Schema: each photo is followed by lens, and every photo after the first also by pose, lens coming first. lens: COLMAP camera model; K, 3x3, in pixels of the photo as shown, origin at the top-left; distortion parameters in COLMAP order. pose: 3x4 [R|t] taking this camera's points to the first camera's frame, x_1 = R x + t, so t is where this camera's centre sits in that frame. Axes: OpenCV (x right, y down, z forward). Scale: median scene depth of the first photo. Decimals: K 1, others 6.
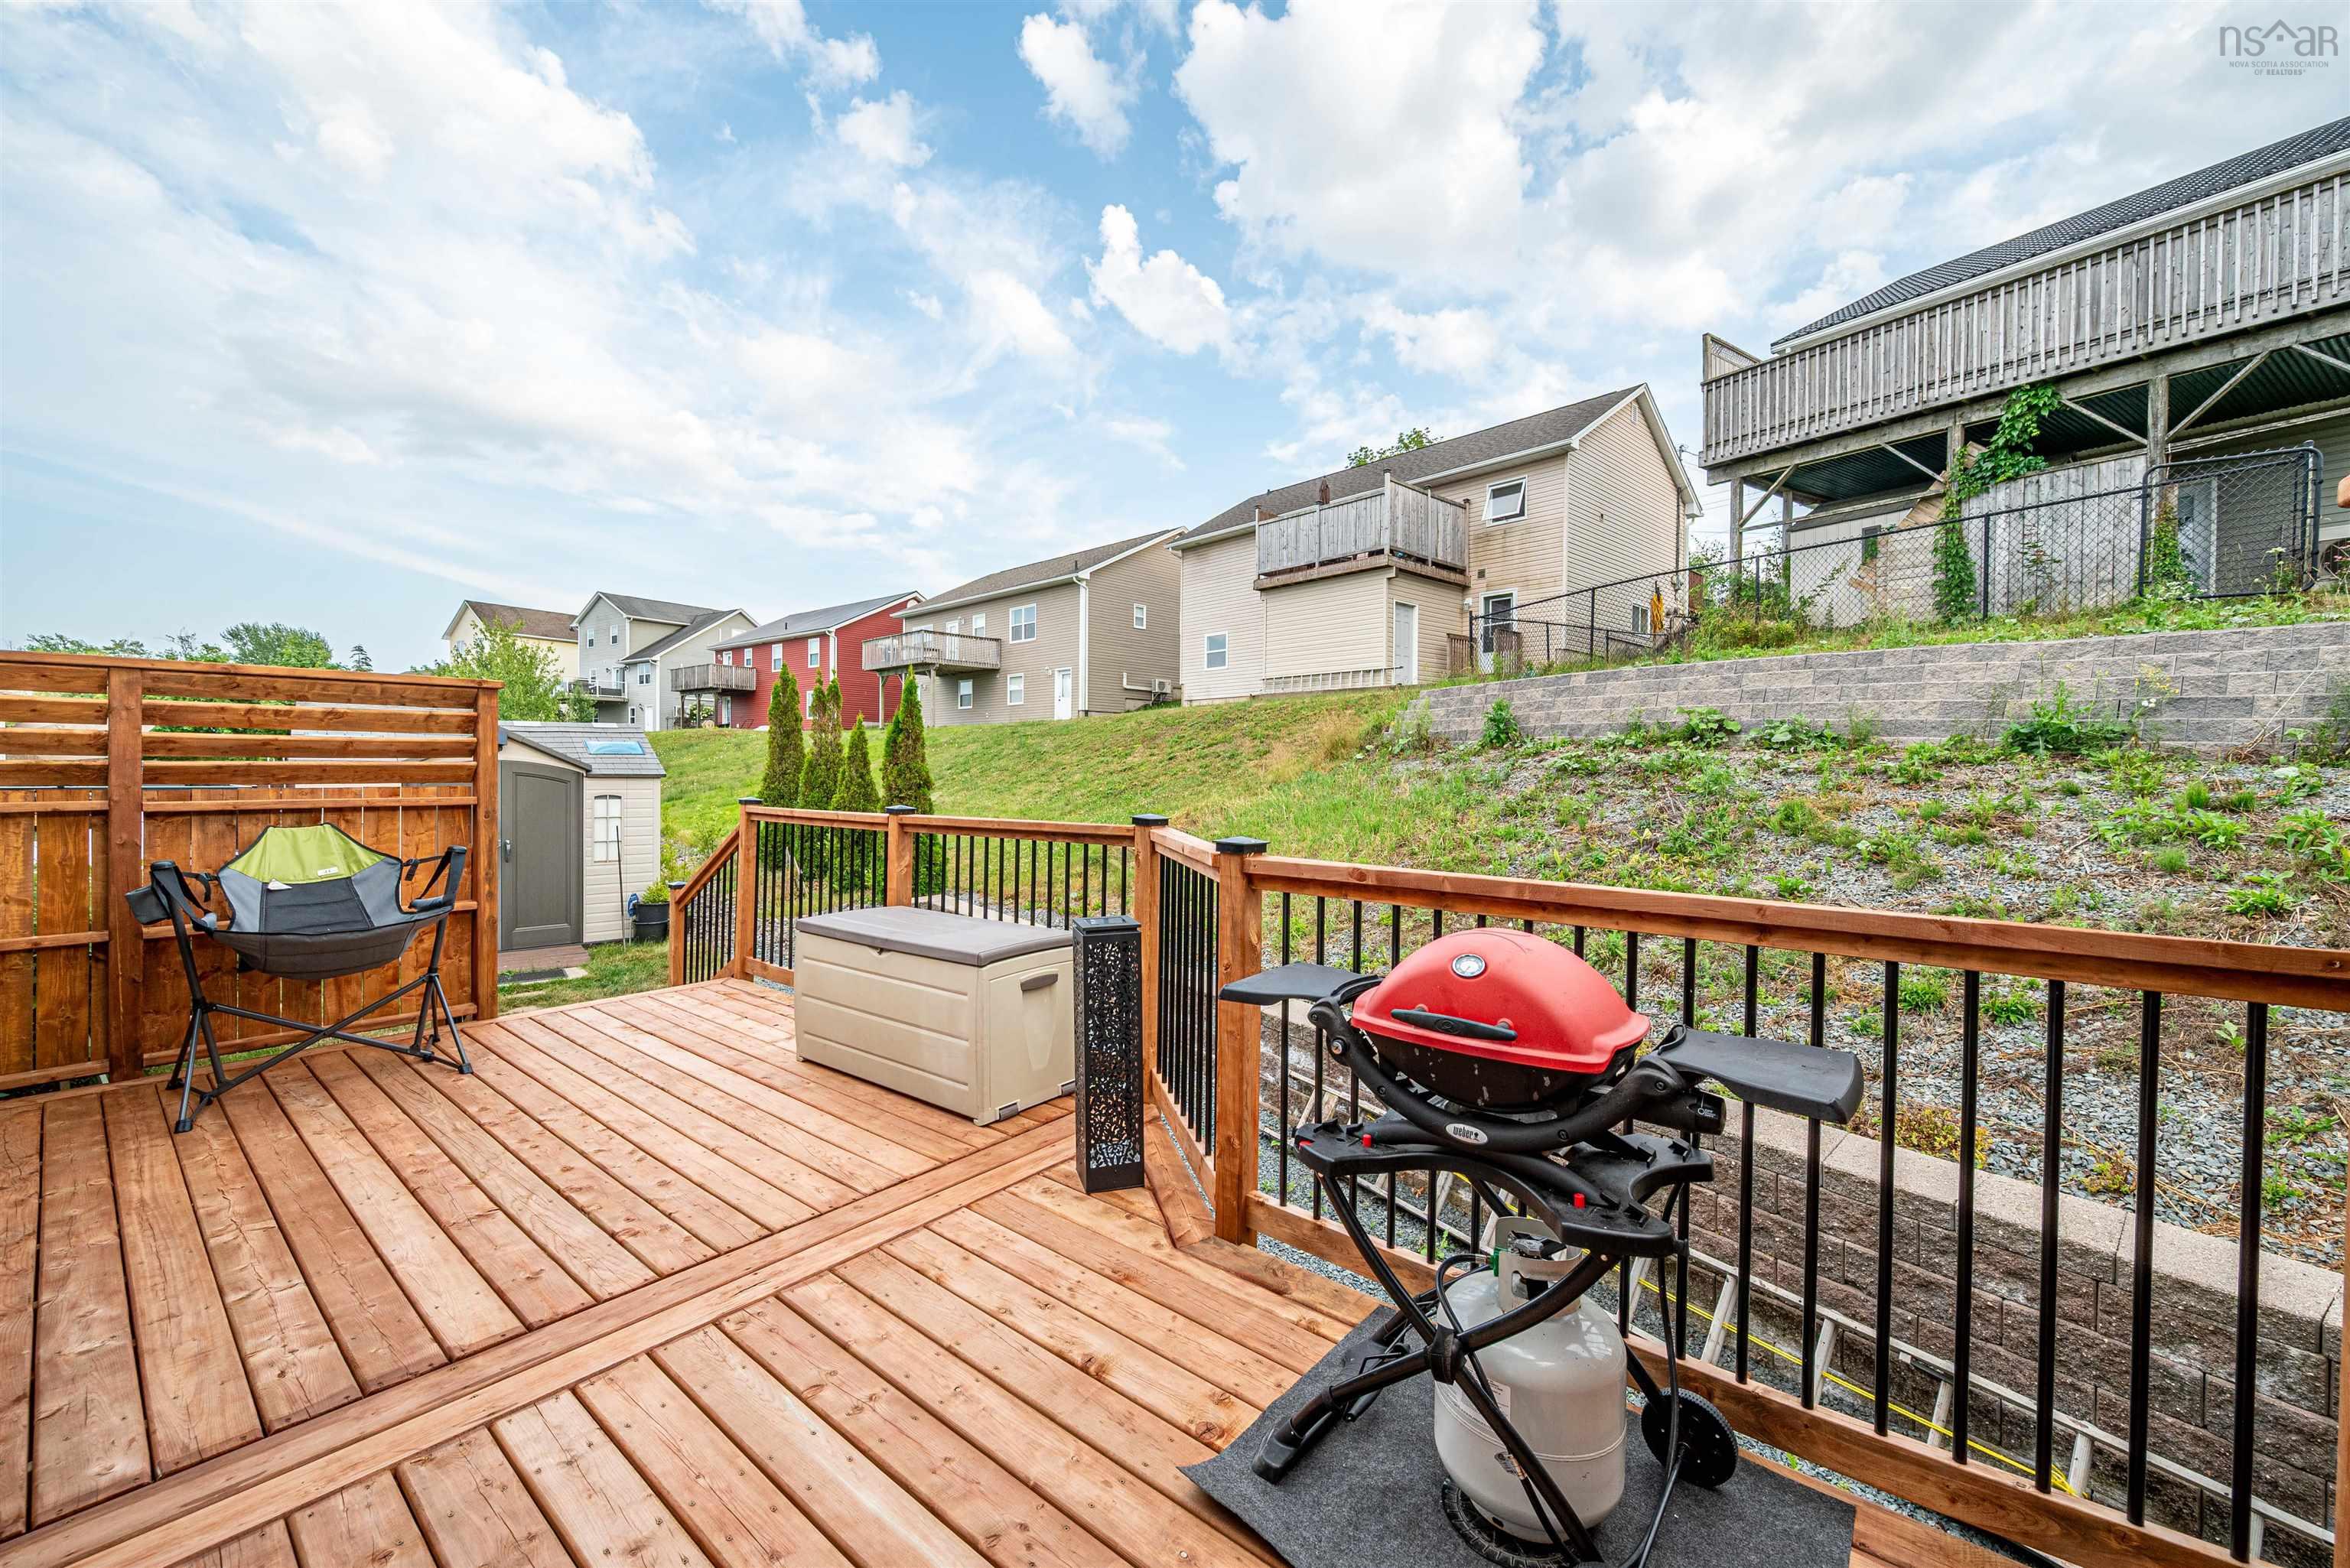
lens RADIAL K [[927.9, 0, 1190.8], [0, 927.9, 790.2], [0, 0, 1]] dist [-0.001585, 0.000629]
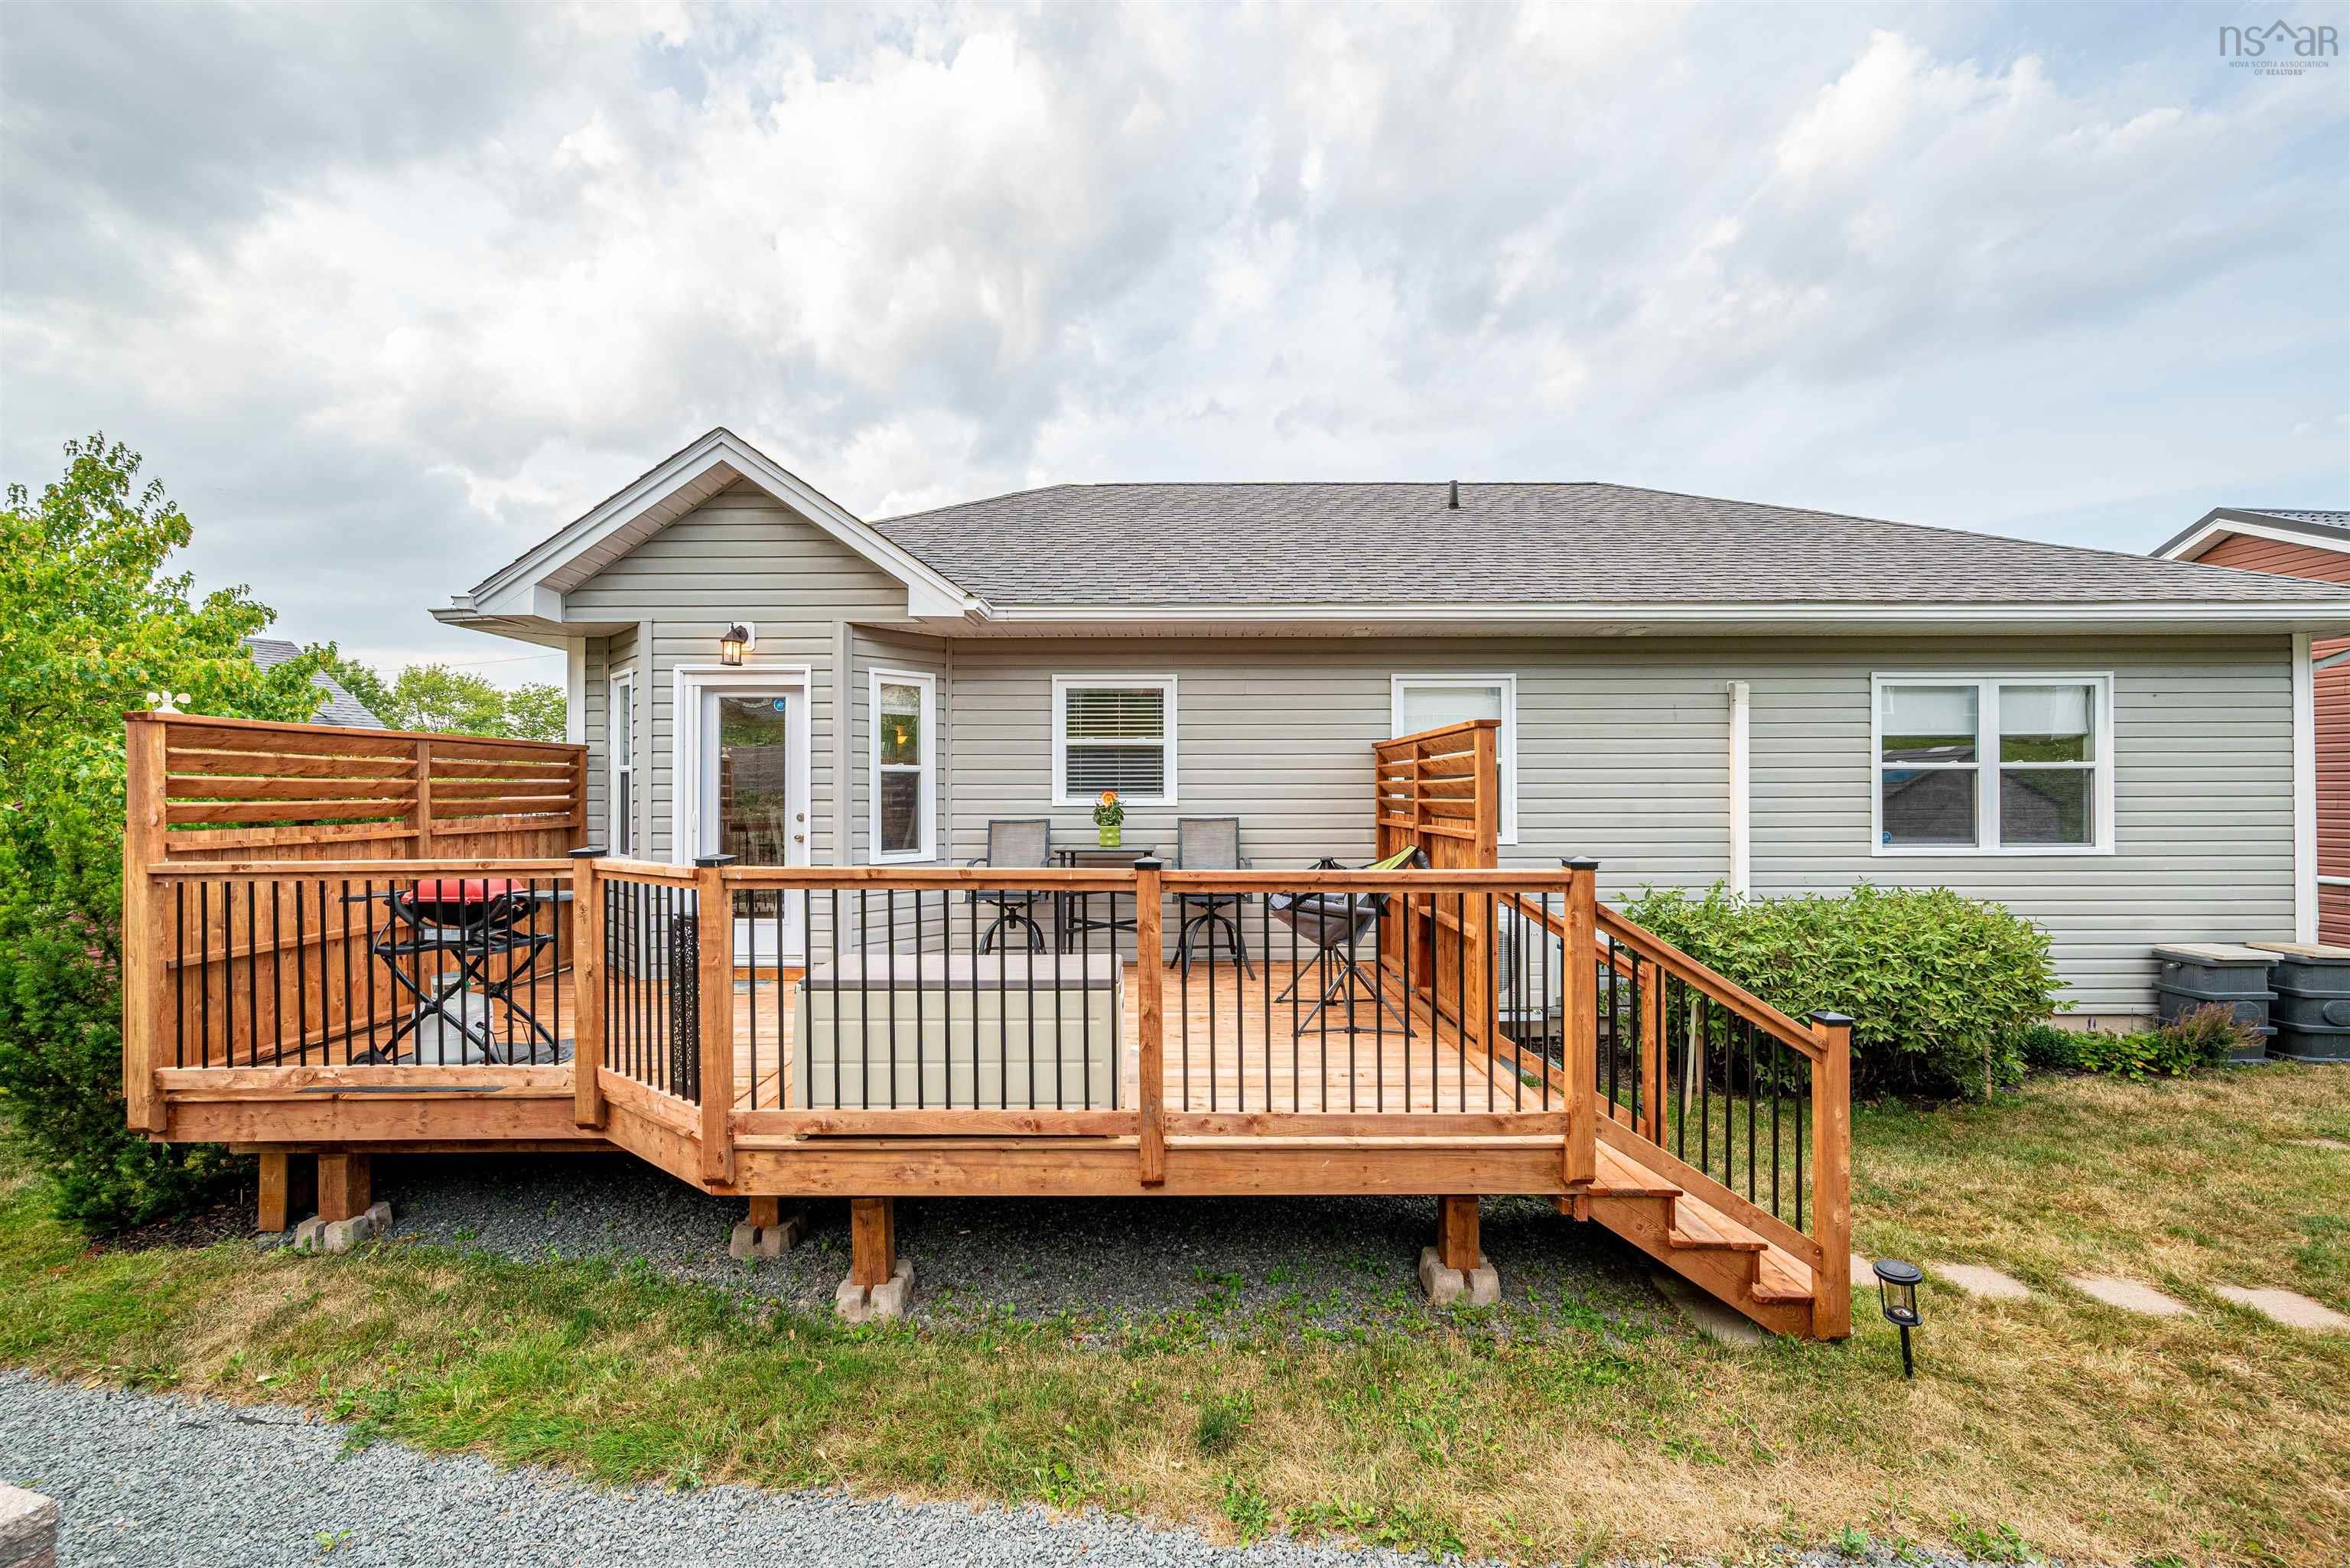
lens RADIAL K [[927.9, 0, 1142.7], [0, 927.9, 784.8], [0, 0, 1]] dist [-0.001585, 0.000629]
pose [[-0.787614, -0.001761, -0.616166, 0.144380], [-0.016296, 0.999706, 0.017972, -0.053337], [0.615953, 0.024196, -0.787411, 1.295739]]
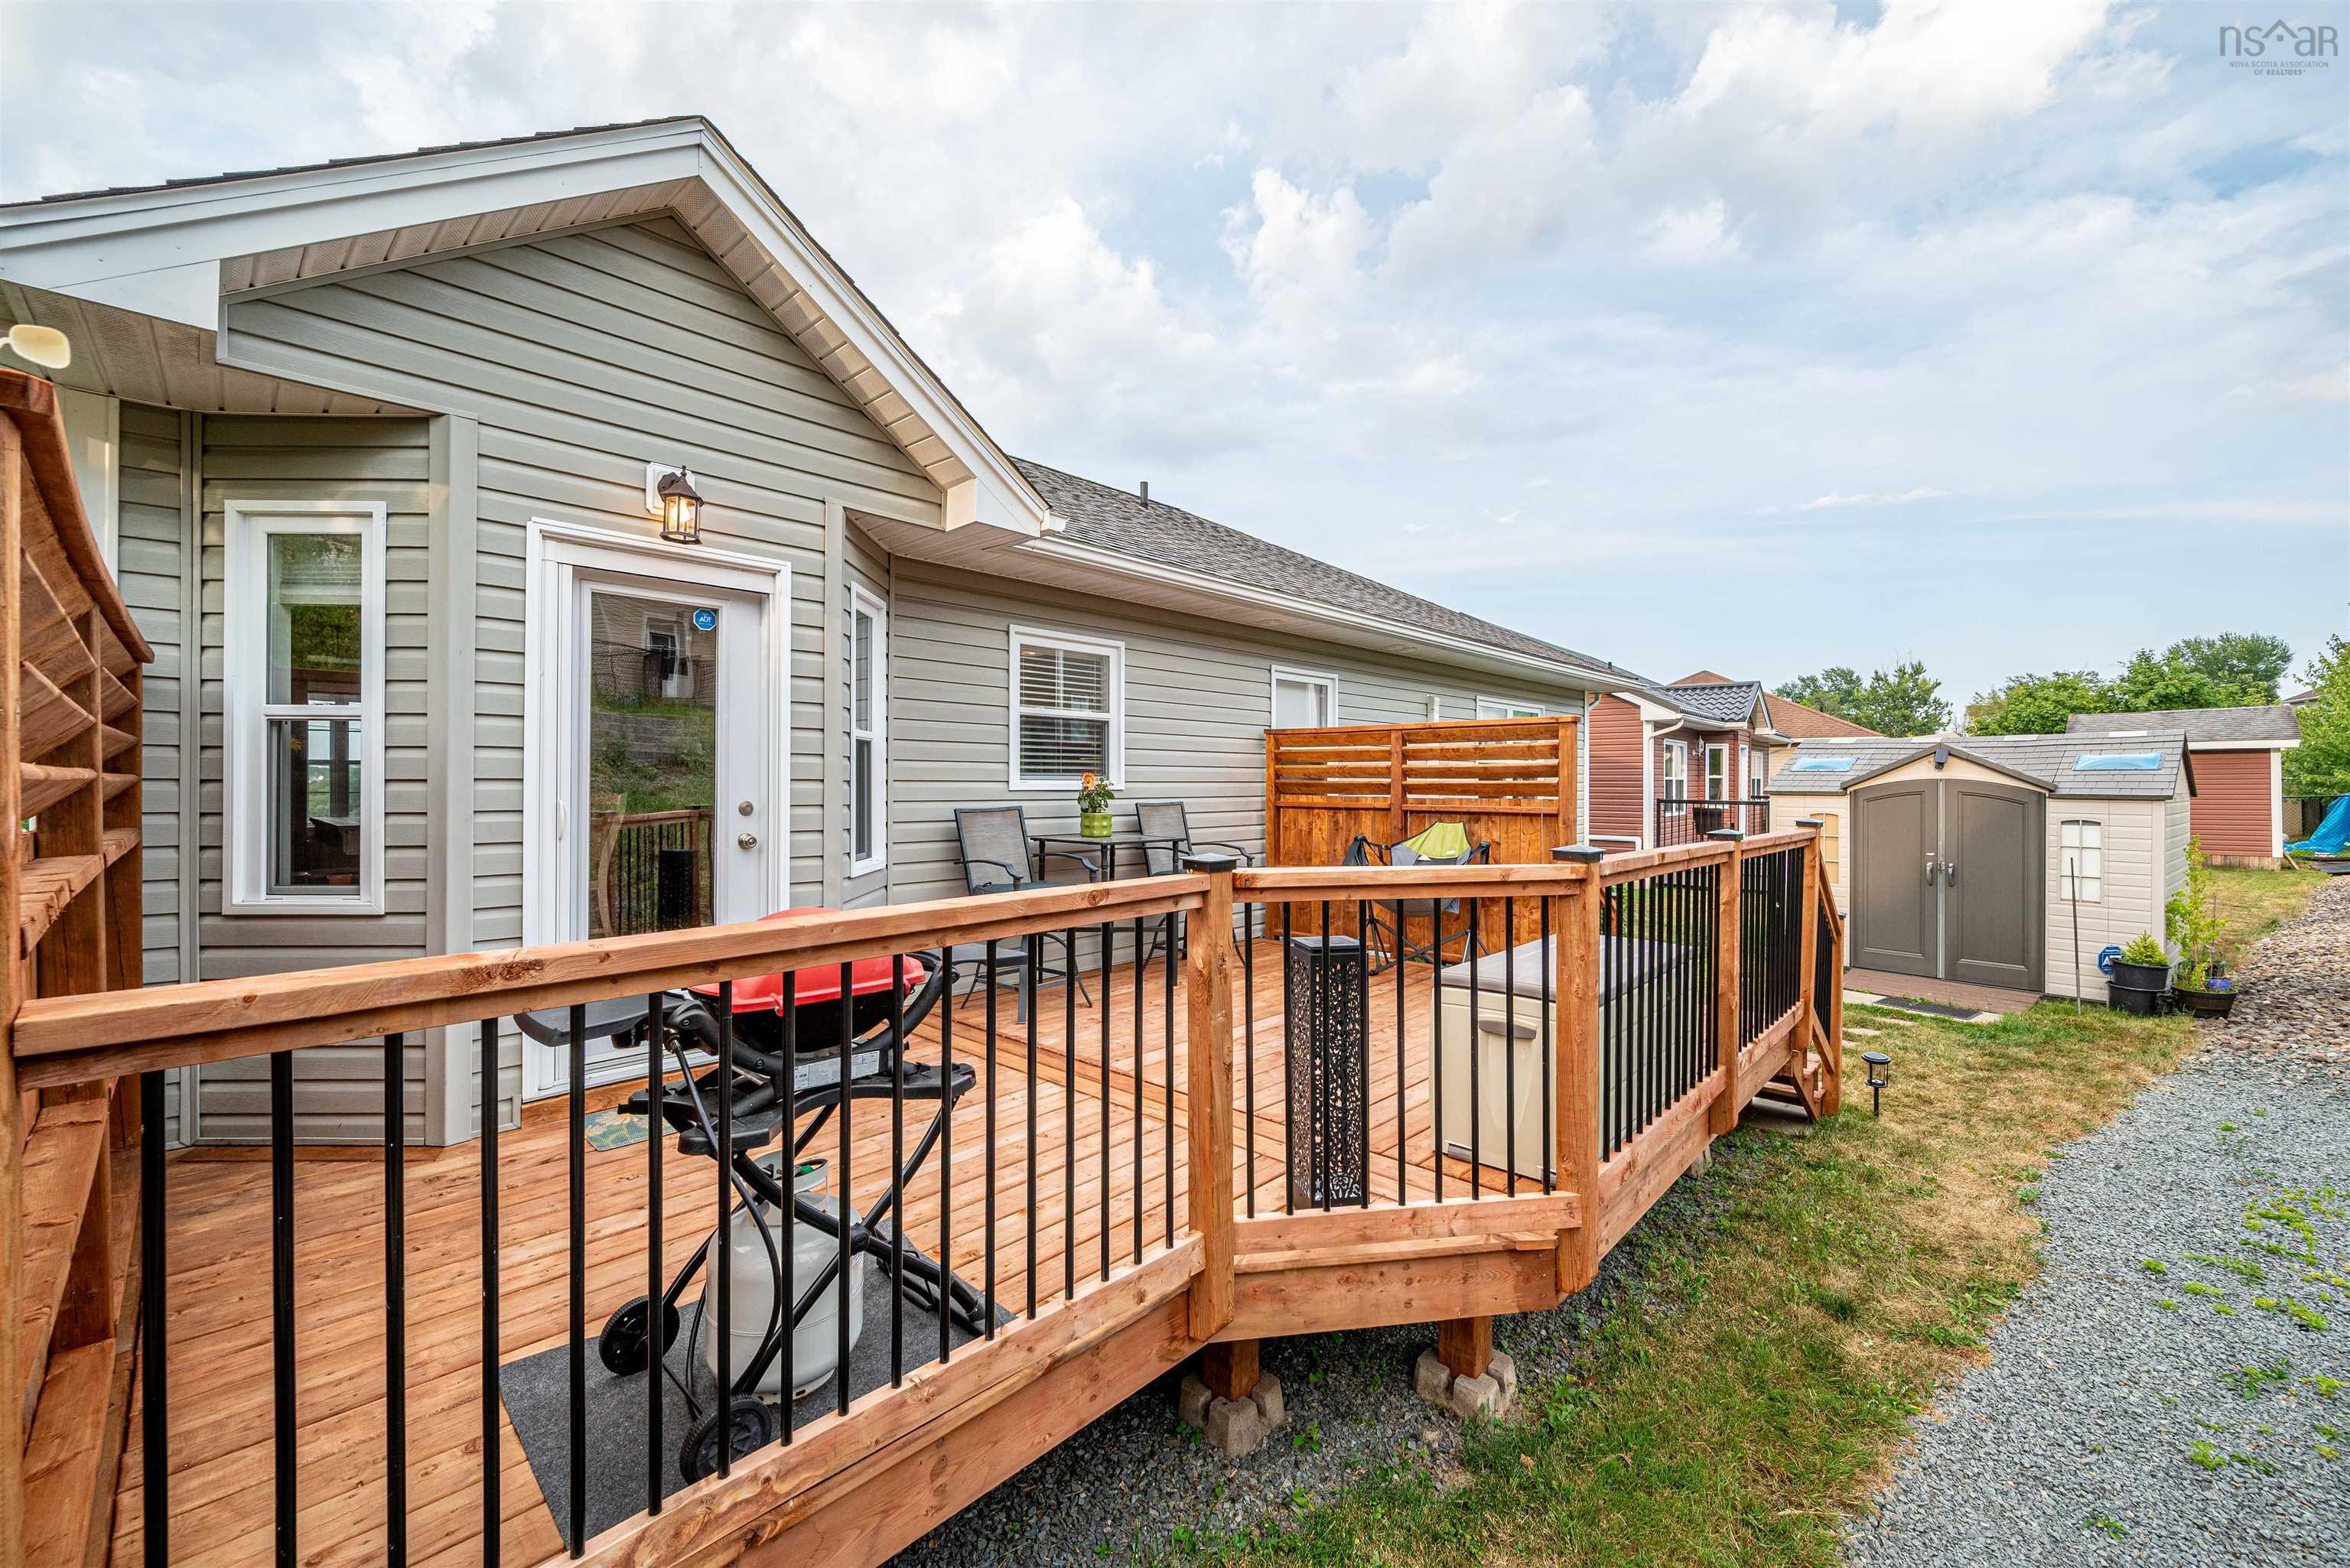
lens RADIAL K [[927.9, 0, 1169.5], [0, 927.9, 776.7], [0, 0, 1]] dist [-0.001585, 0.000629]
pose [[-0.087591, -0.010430, -0.996102, 0.456570], [-0.026382, 0.999619, -0.008147, -0.009519], [0.995807, 0.025565, -0.087833, 0.471107]]
